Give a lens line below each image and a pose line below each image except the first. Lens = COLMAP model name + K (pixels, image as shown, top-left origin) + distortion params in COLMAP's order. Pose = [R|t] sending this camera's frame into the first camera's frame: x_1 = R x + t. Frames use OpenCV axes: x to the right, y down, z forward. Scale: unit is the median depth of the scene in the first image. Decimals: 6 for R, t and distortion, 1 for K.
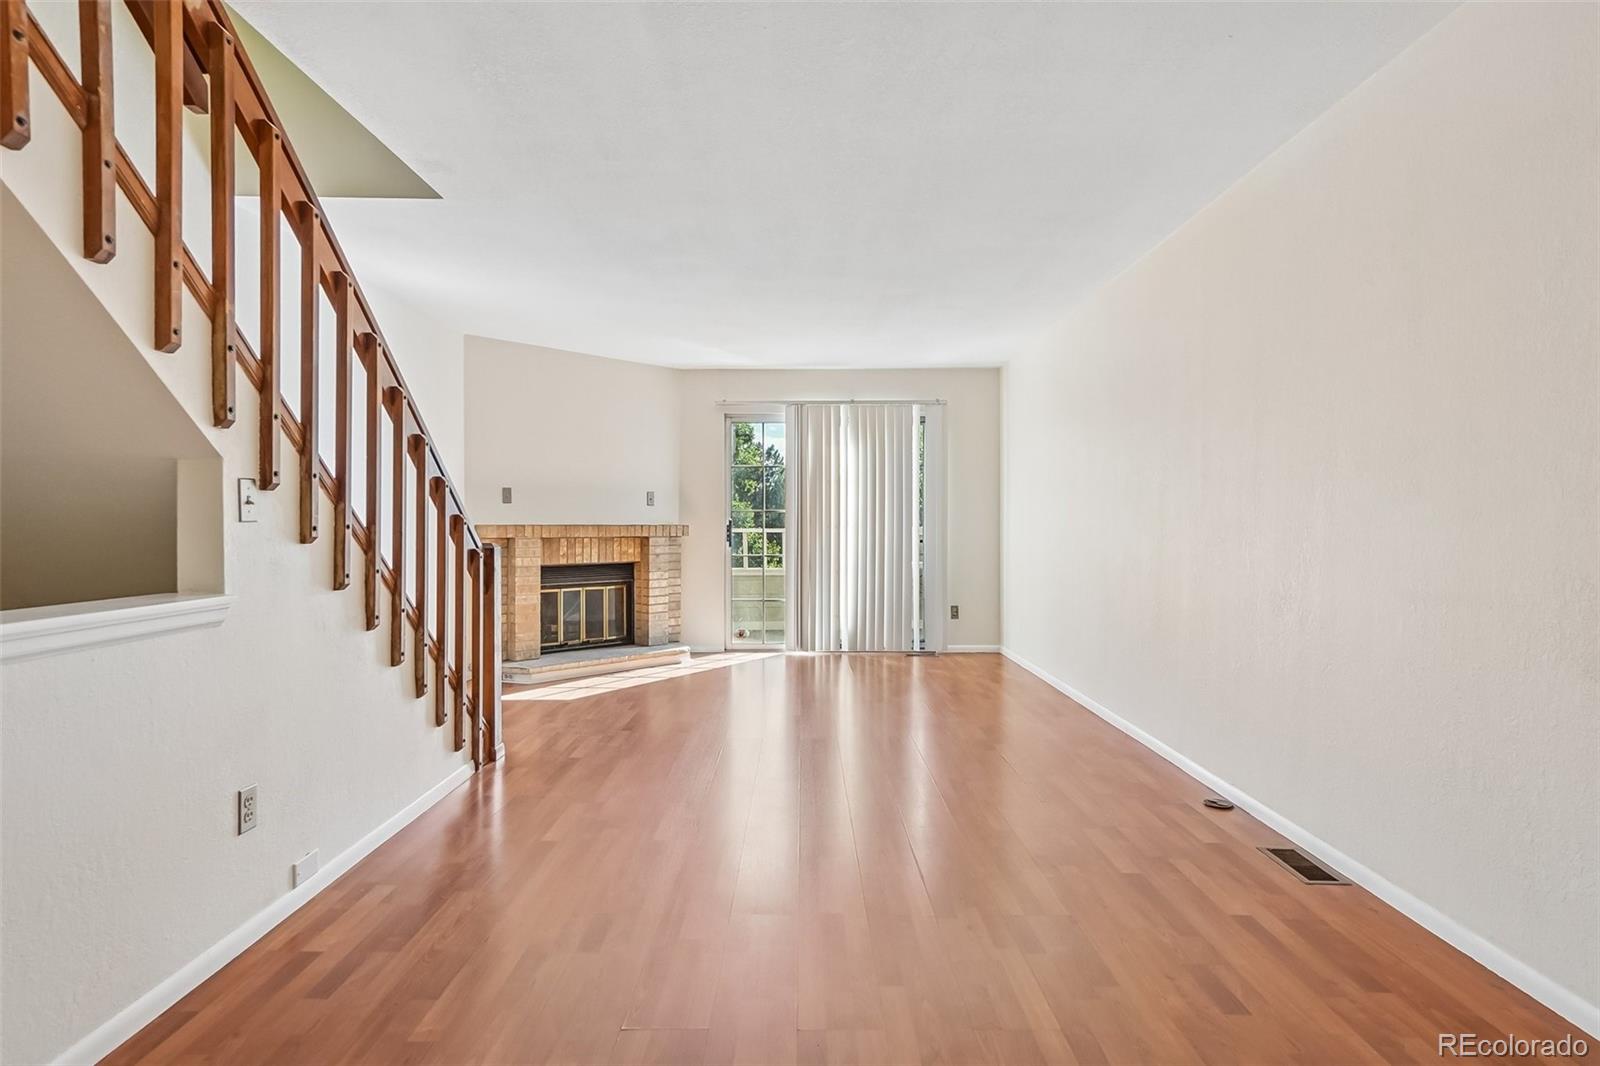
lens RADIAL K [[843.4, 0, 798.8], [0, 843.4, 532.1], [0, 0, 1]] dist [0.018260, 0.000700]
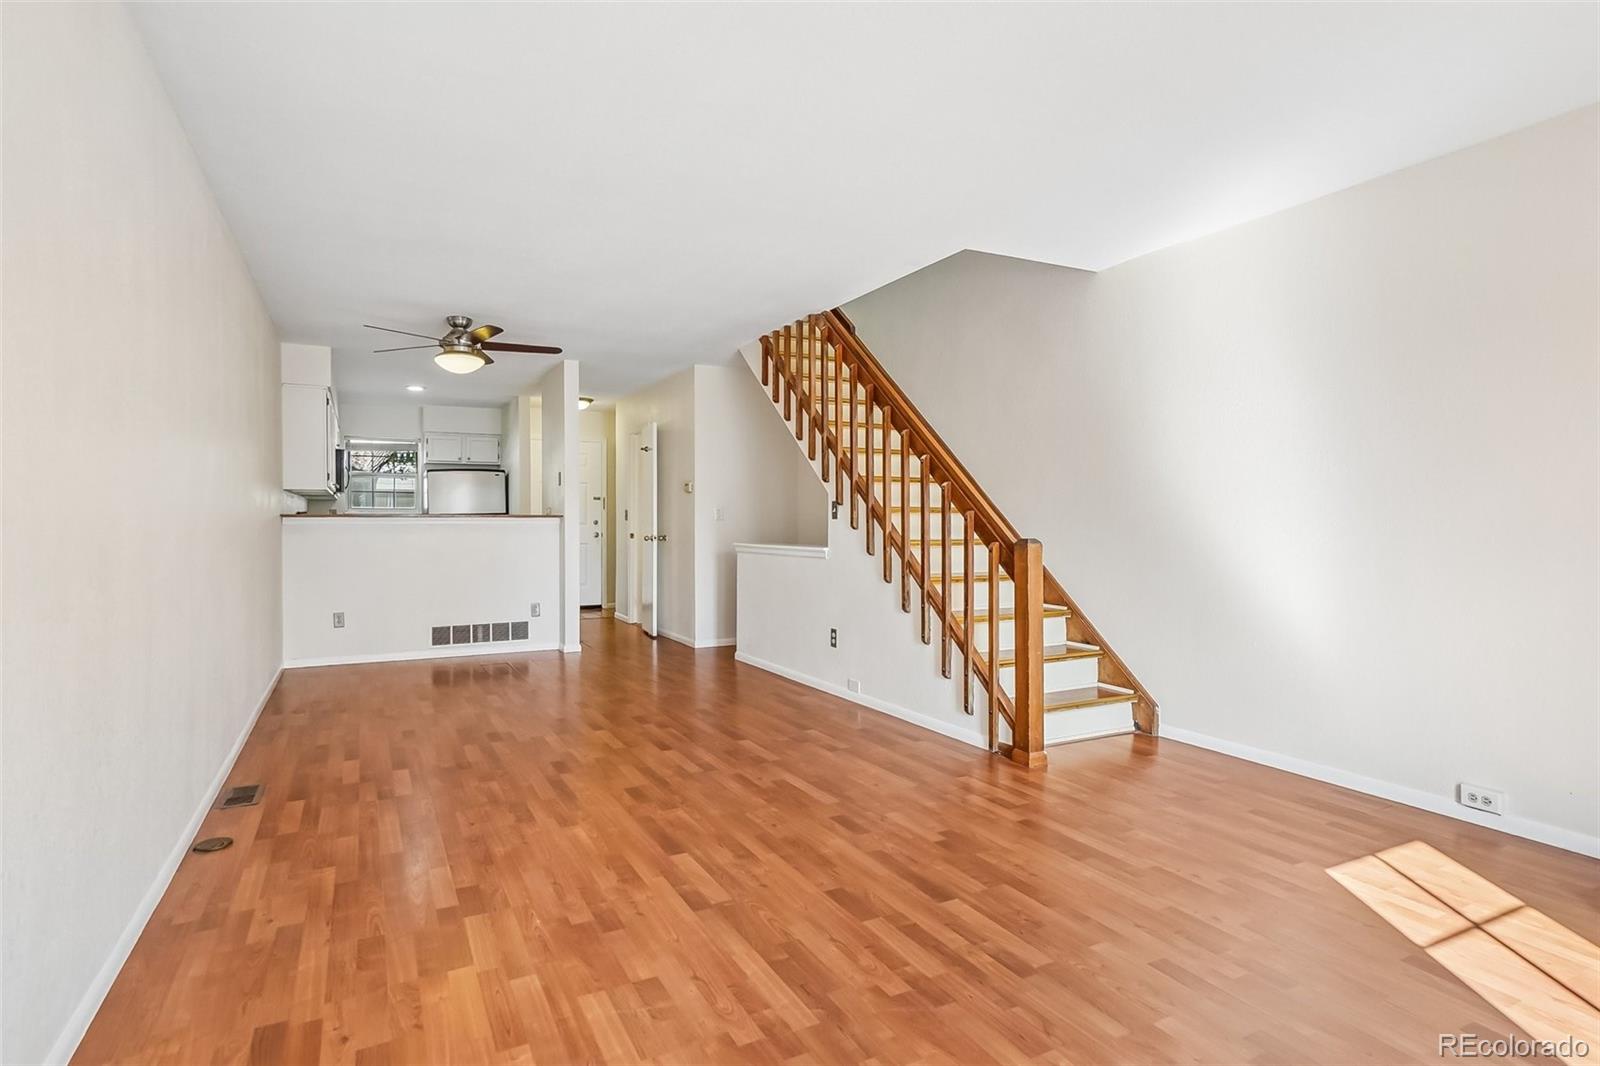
lens RADIAL K [[843.4, 0, 795.7], [0, 843.4, 527.4], [0, 0, 1]] dist [0.018260, 0.000700]
pose [[-0.891141, 0.002483, -0.453720, 0.179675], [-0.005699, 0.999845, 0.016664, -0.009485], [0.453691, 0.017436, -0.890988, 1.016034]]
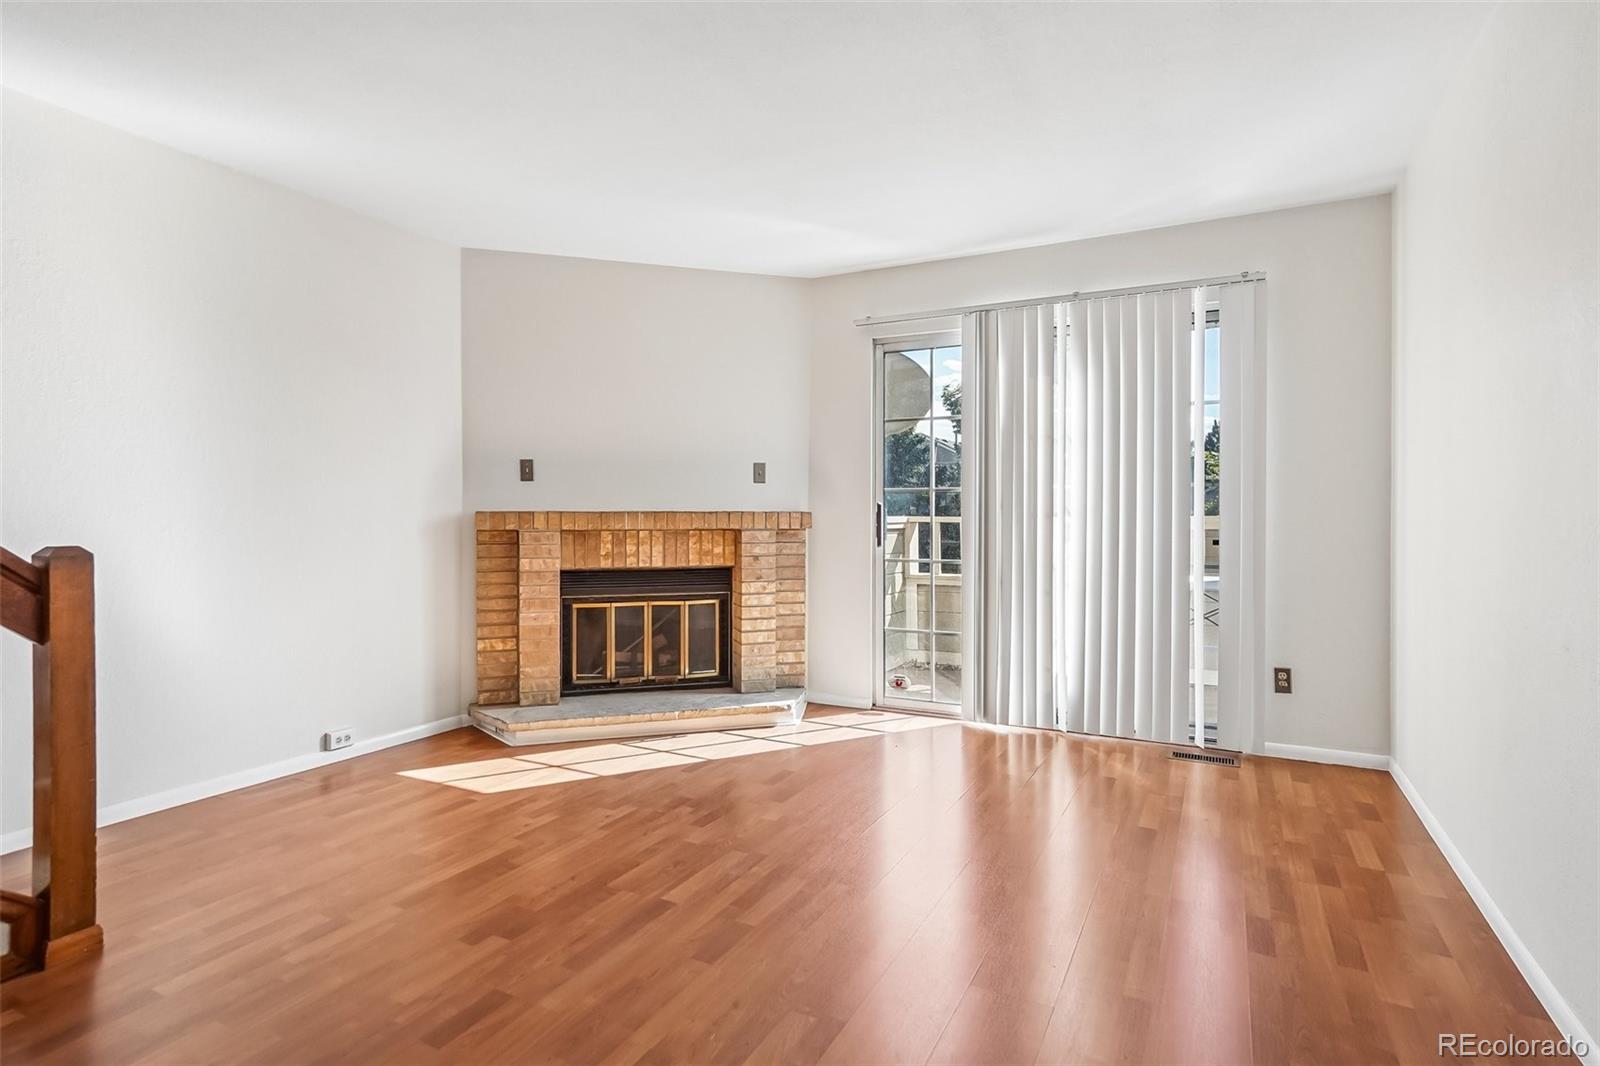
lens RADIAL K [[843.4, 0, 811.0], [0, 843.4, 507.9], [0, 0, 1]] dist [0.018260, 0.000700]
pose [[0.888251, -0.004076, -0.459339, 0.171596], [-0.002822, 0.999893, -0.014330, -0.001984], [0.459349, 0.014025, 0.888145, 0.417927]]
